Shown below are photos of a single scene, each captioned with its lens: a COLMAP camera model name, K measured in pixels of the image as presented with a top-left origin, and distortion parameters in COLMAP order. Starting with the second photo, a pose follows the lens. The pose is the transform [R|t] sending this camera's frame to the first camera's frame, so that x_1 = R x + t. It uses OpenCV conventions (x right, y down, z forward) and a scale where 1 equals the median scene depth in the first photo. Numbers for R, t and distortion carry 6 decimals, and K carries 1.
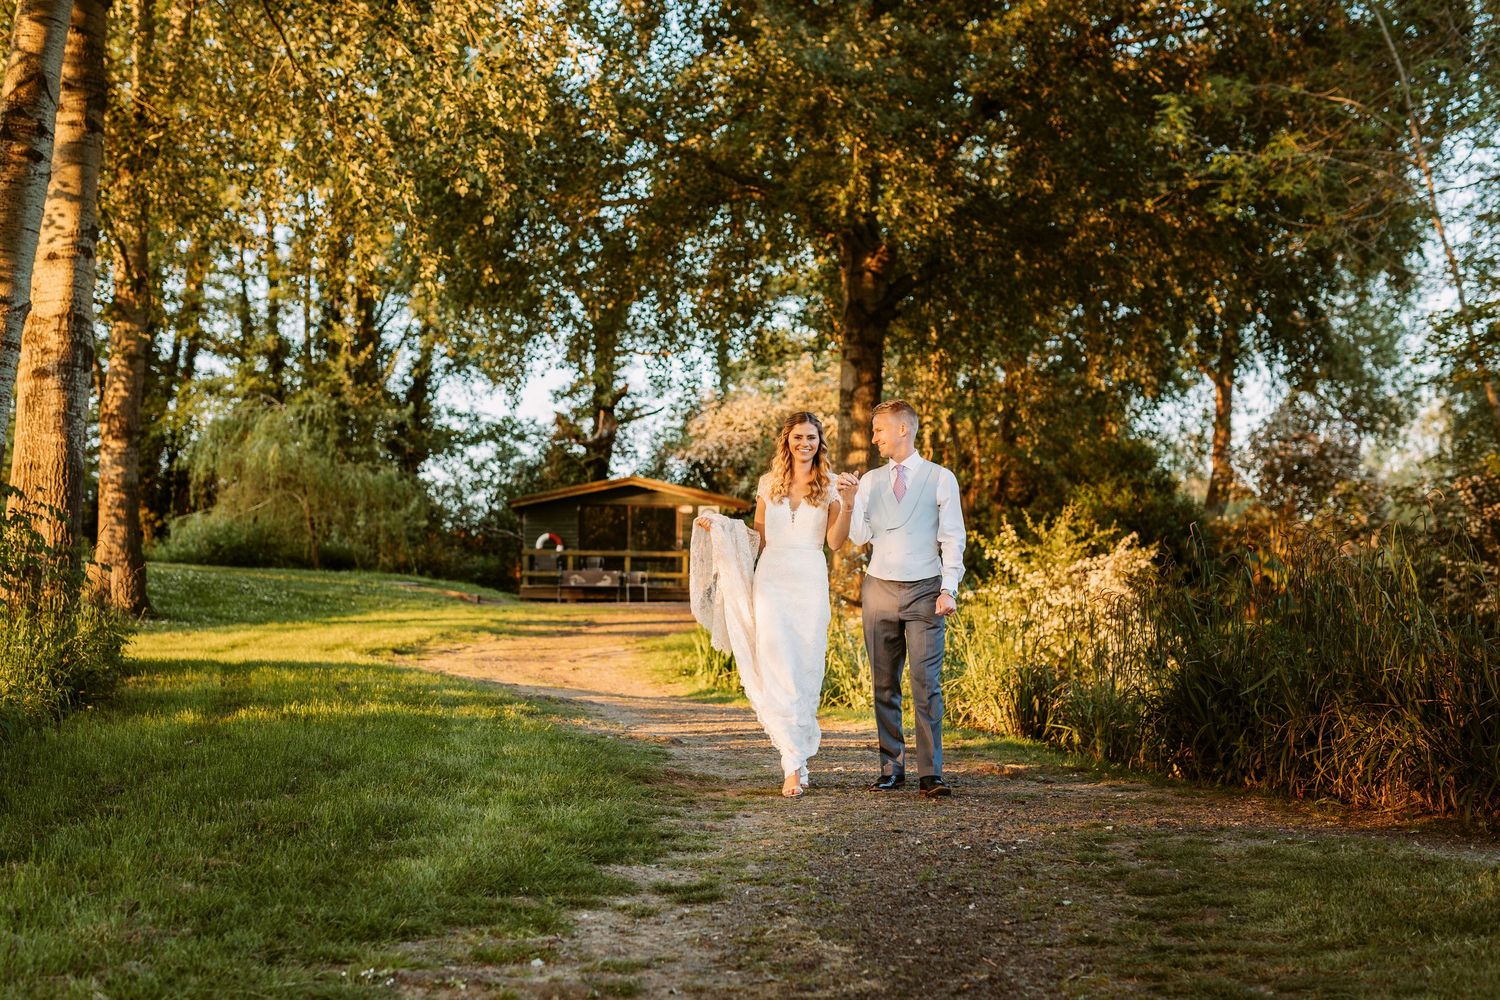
lens RADIAL K [[2320.3, 0, 754.0], [0, 2320.3, 533.7], [0, 0, 1]] dist [-0.013841, -0.039116]
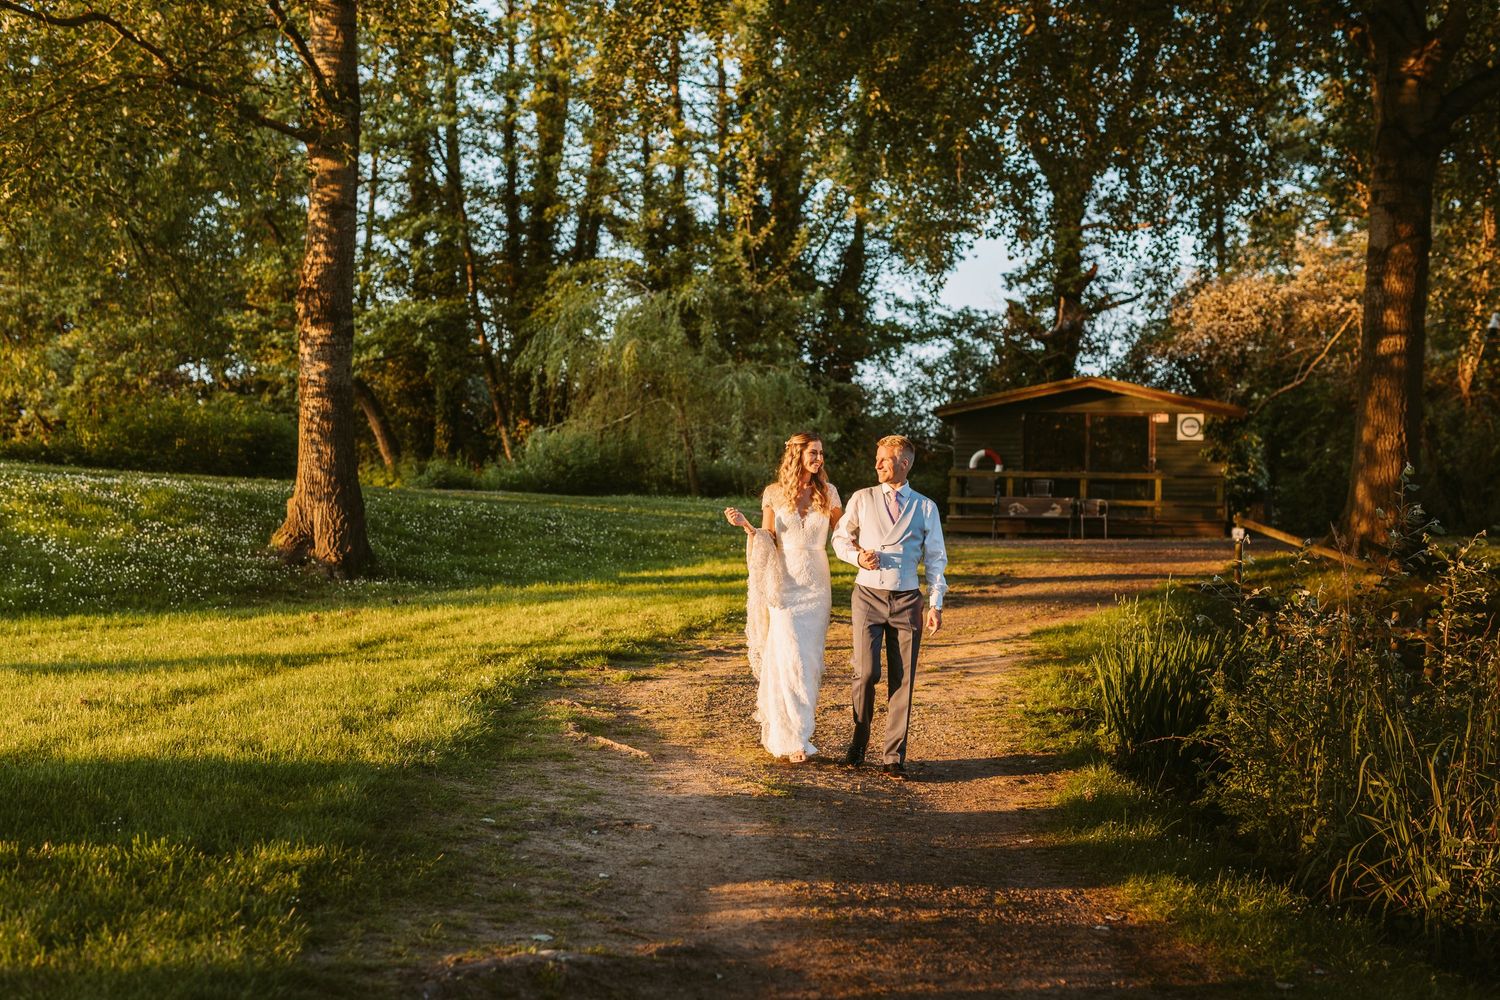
lens RADIAL K [[2320.3, 0, 754.0], [0, 2320.3, 533.7], [0, 0, 1]] dist [-0.013841, -0.039116]
pose [[0.976413, 0.006347, -0.215816, 0.004735], [0.002218, 0.999220, 0.039422, -0.002285], [0.215898, -0.038971, 0.975638, 0.173711]]
